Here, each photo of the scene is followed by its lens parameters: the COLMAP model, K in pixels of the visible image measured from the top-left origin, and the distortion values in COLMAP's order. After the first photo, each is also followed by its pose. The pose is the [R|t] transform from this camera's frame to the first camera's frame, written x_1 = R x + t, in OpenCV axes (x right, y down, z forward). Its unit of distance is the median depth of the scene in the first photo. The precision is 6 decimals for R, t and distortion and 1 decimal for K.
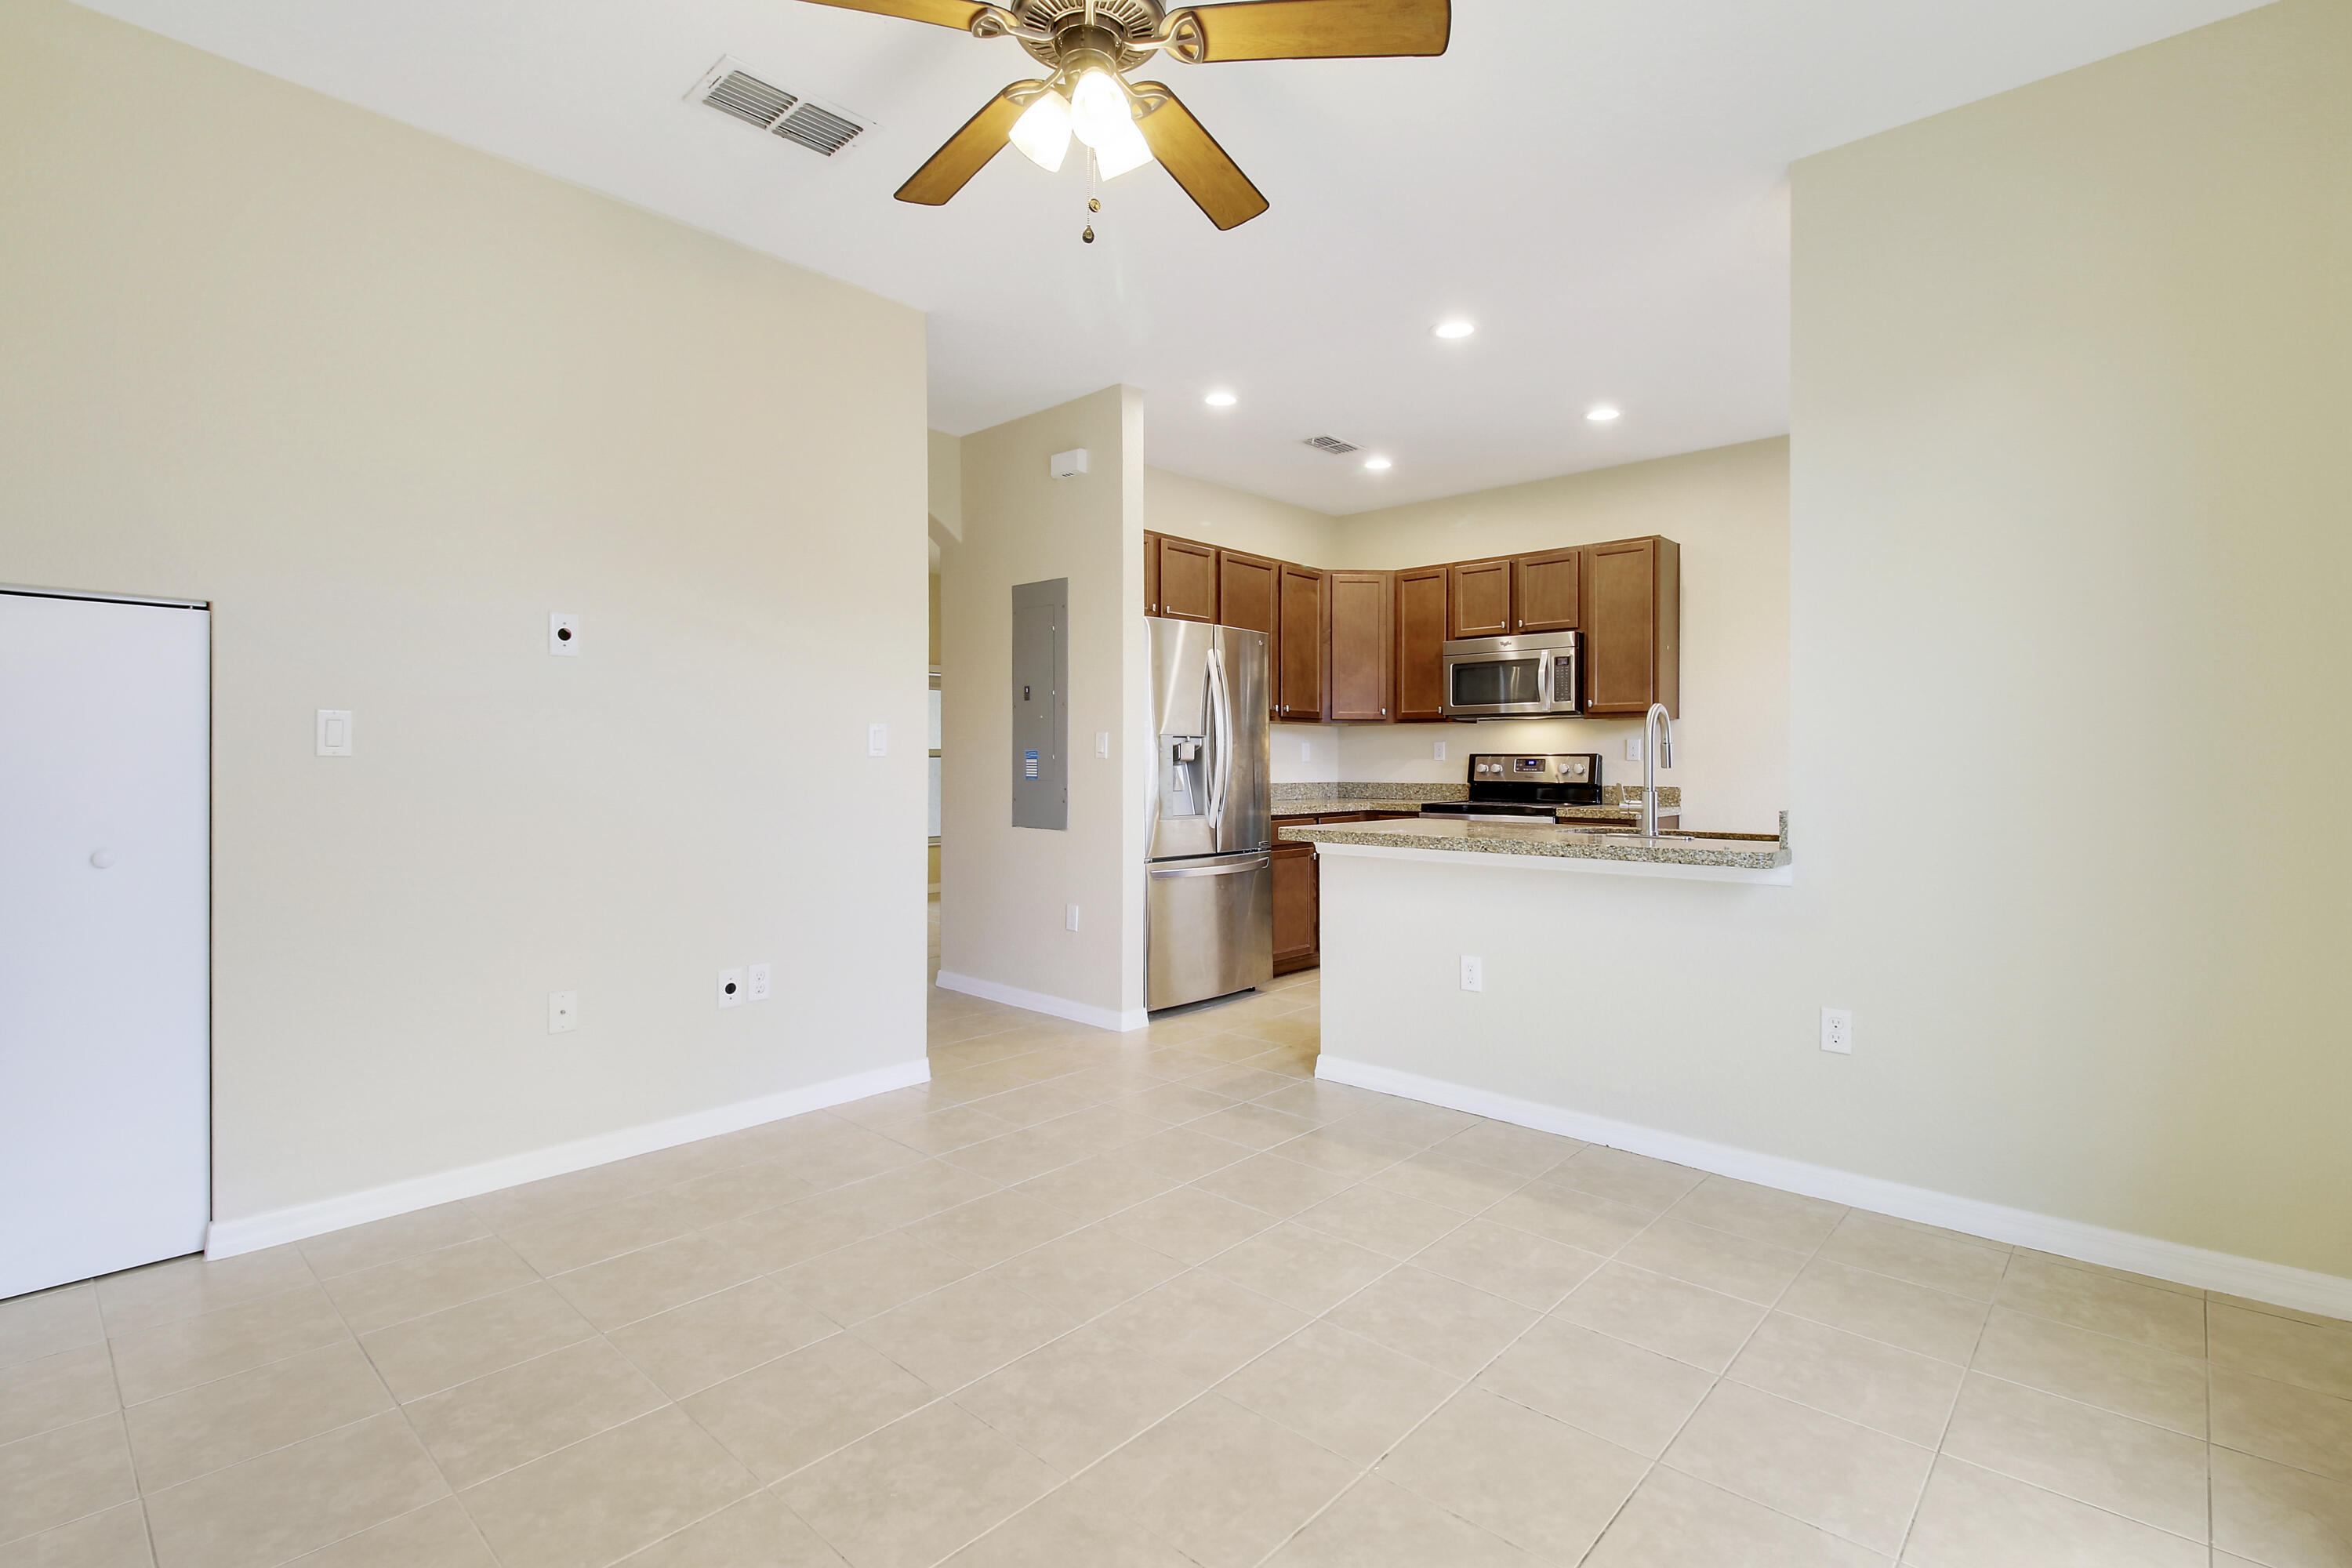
lens RADIAL K [[1096.9, 0, 1164.9], [0, 1096.9, 763.8], [0, 0, 1]] dist [-0.000714, 0.000862]
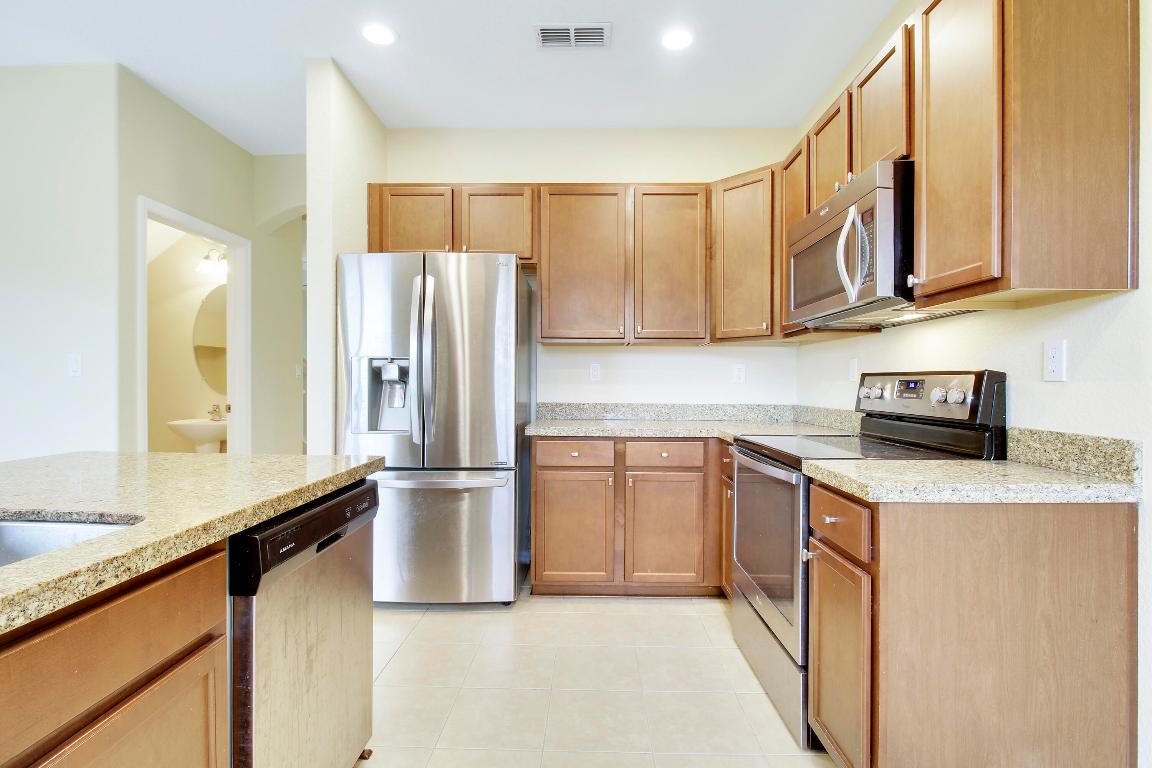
lens RADIAL K [[537.2, 0, 569.8], [0, 537.2, 380.3], [0, 0, 1]] dist [-0.000714, 0.000862]
pose [[0.651214, -0.001639, -0.758892, 0.472772], [-0.005393, 0.999962, -0.006787, -0.000626], [0.758875, 0.008512, 0.651181, 0.668821]]
